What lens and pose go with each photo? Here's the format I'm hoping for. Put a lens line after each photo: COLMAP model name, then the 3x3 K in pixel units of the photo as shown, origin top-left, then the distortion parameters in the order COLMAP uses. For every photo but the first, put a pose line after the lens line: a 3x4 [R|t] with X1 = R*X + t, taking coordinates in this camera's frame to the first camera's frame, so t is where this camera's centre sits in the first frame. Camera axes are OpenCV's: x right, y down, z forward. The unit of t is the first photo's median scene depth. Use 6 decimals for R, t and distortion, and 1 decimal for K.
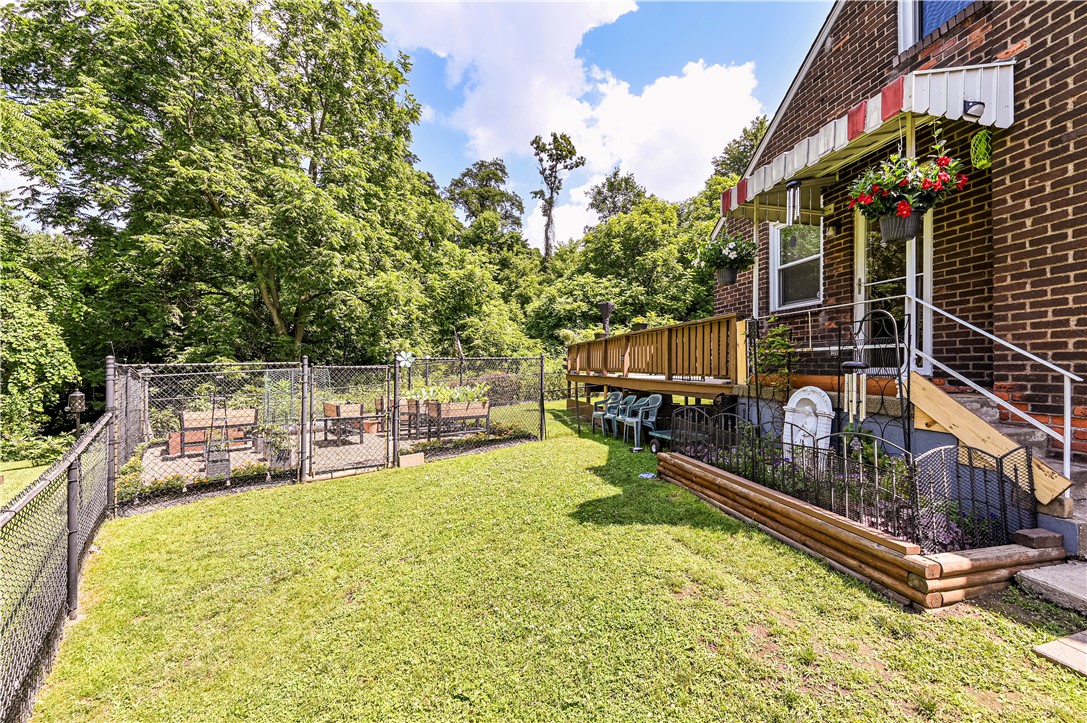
lens RADIAL K [[447.2, 0, 550.2], [0, 447.2, 364.4], [0, 0, 1]] dist [-0.000410, 0.000124]
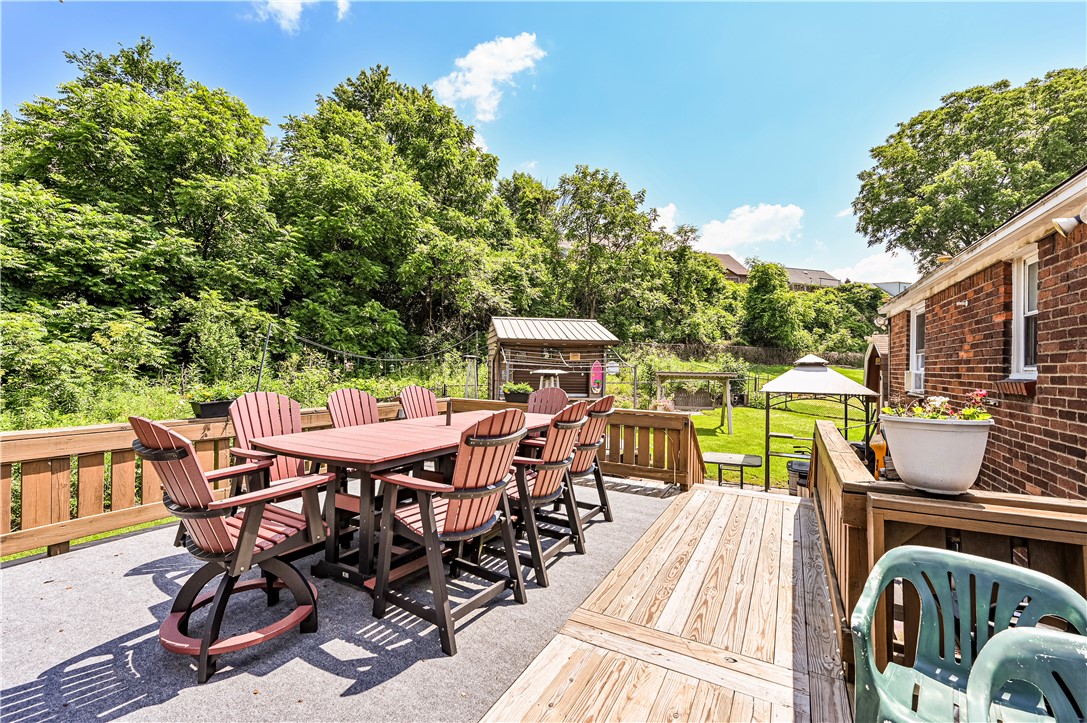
lens RADIAL K [[447.2, 0, 550.2], [0, 447.2, 364.4], [0, 0, 1]] dist [-0.000410, 0.000124]
pose [[0.651440, 0.003284, 0.758693, 0.084658], [-0.012430, 0.999903, 0.006345, -0.037295], [-0.758598, -0.013564, 0.651418, 0.341753]]
